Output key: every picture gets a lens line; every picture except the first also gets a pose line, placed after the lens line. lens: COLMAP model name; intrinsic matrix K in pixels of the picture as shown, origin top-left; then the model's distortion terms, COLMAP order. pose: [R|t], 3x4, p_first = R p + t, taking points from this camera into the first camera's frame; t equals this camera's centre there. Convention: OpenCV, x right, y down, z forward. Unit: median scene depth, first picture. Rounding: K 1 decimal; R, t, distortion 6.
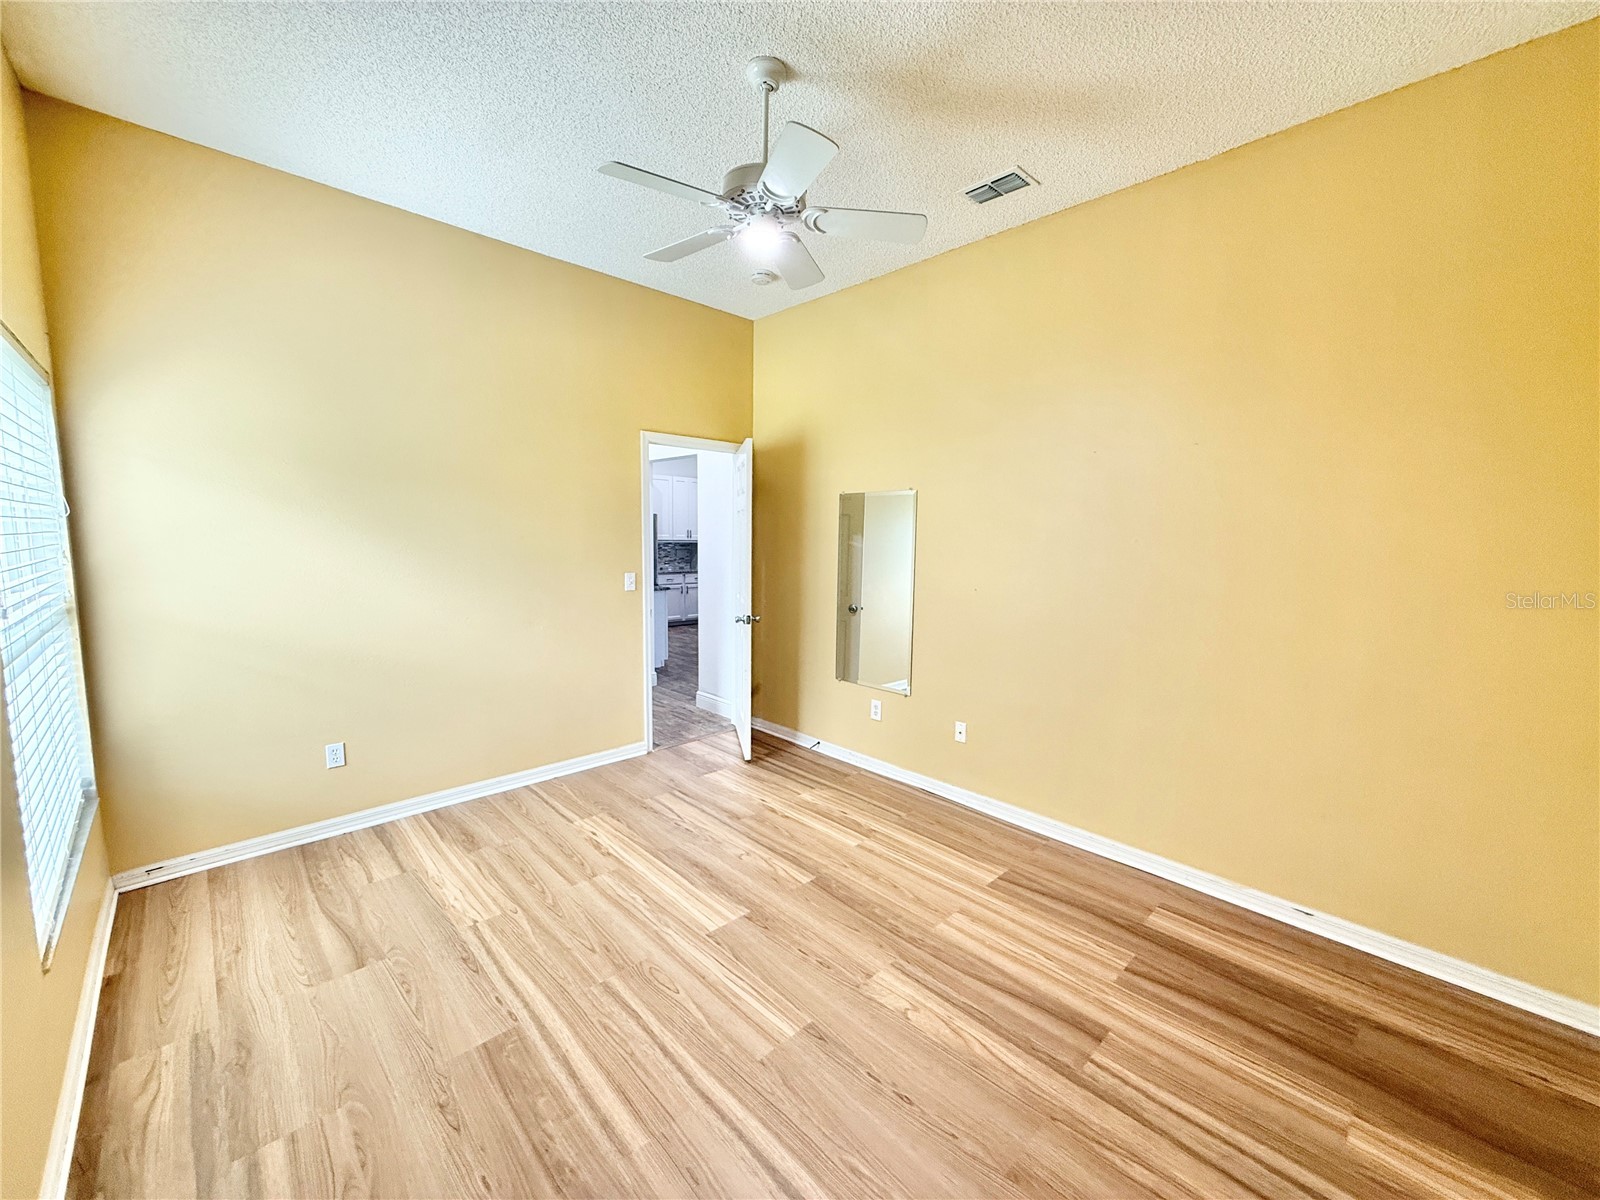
lens RADIAL K [[636.6, 0, 802.5], [0, 636.6, 604.8], [0, 0, 1]] dist [-0.001234, 0.000628]
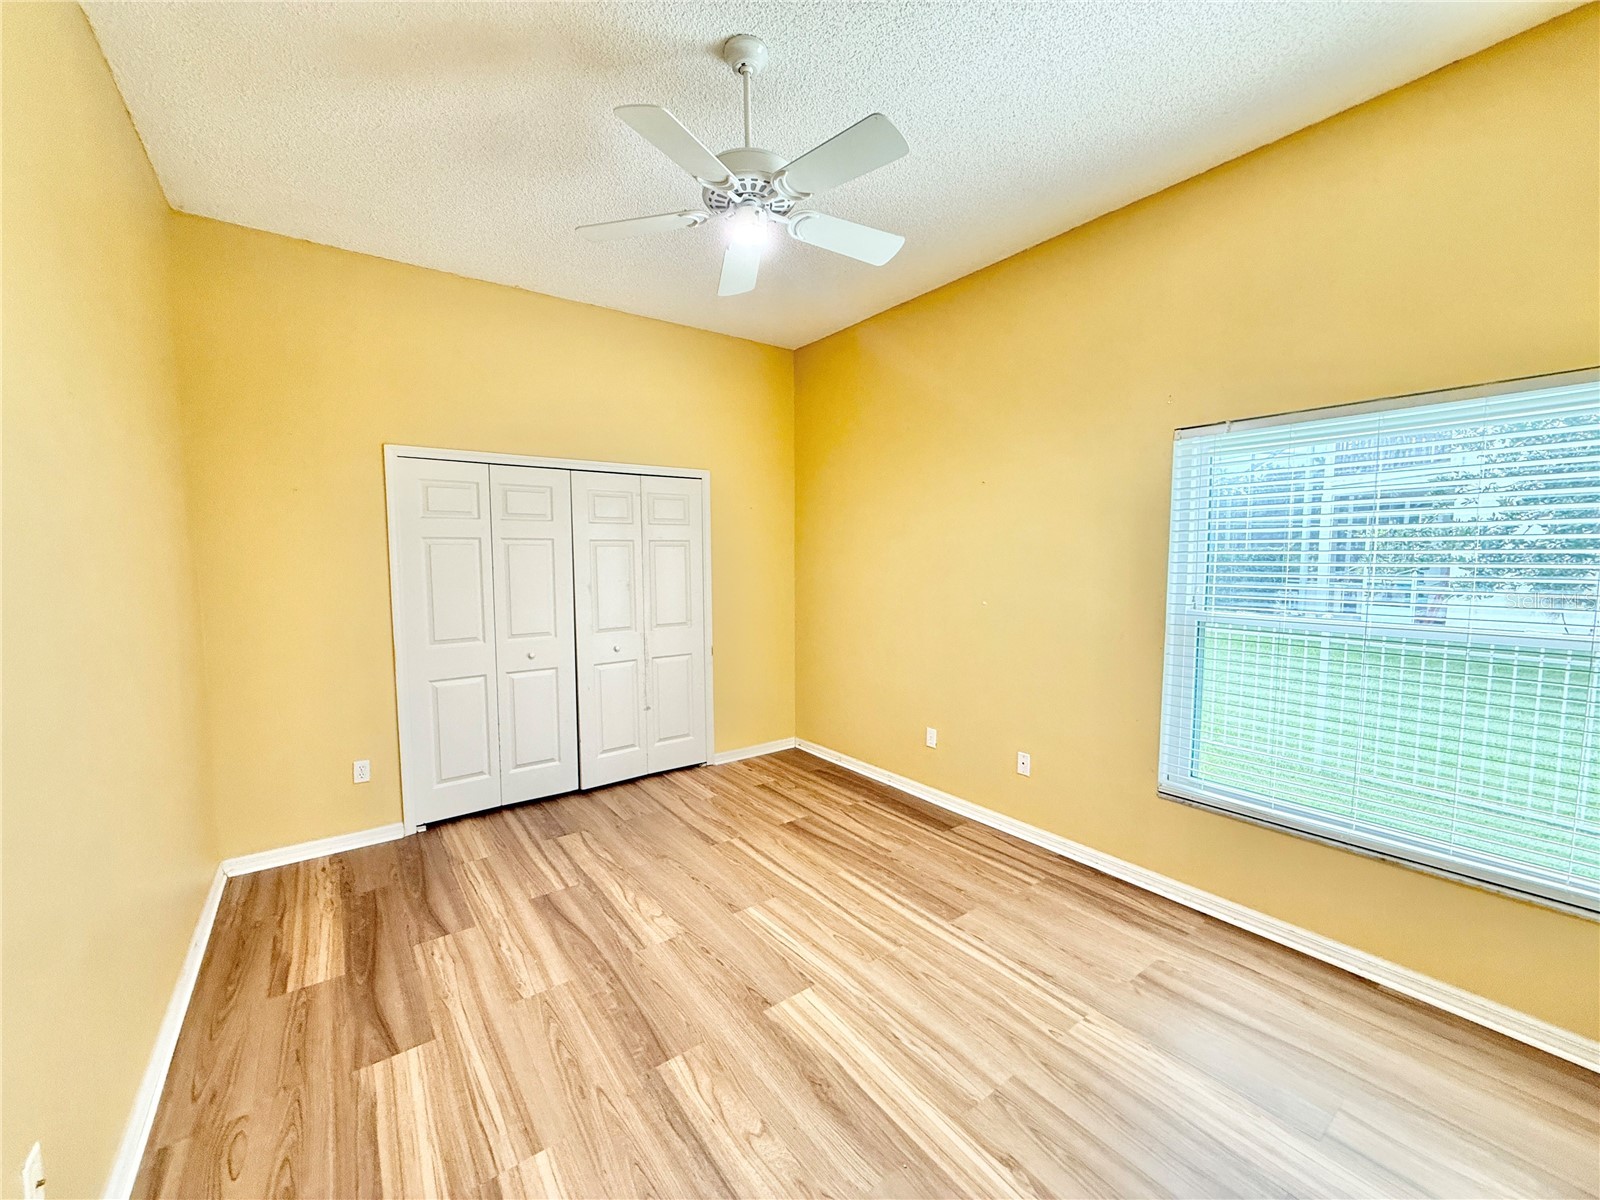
lens RADIAL K [[636.6, 0, 802.2], [0, 636.6, 601.3], [0, 0, 1]] dist [-0.001234, 0.000628]
pose [[-0.991834, -0.019872, 0.125977, -0.258086], [0.003404, 0.983309, 0.181912, -0.221594], [-0.127489, 0.180855, -0.975212, 1.944993]]
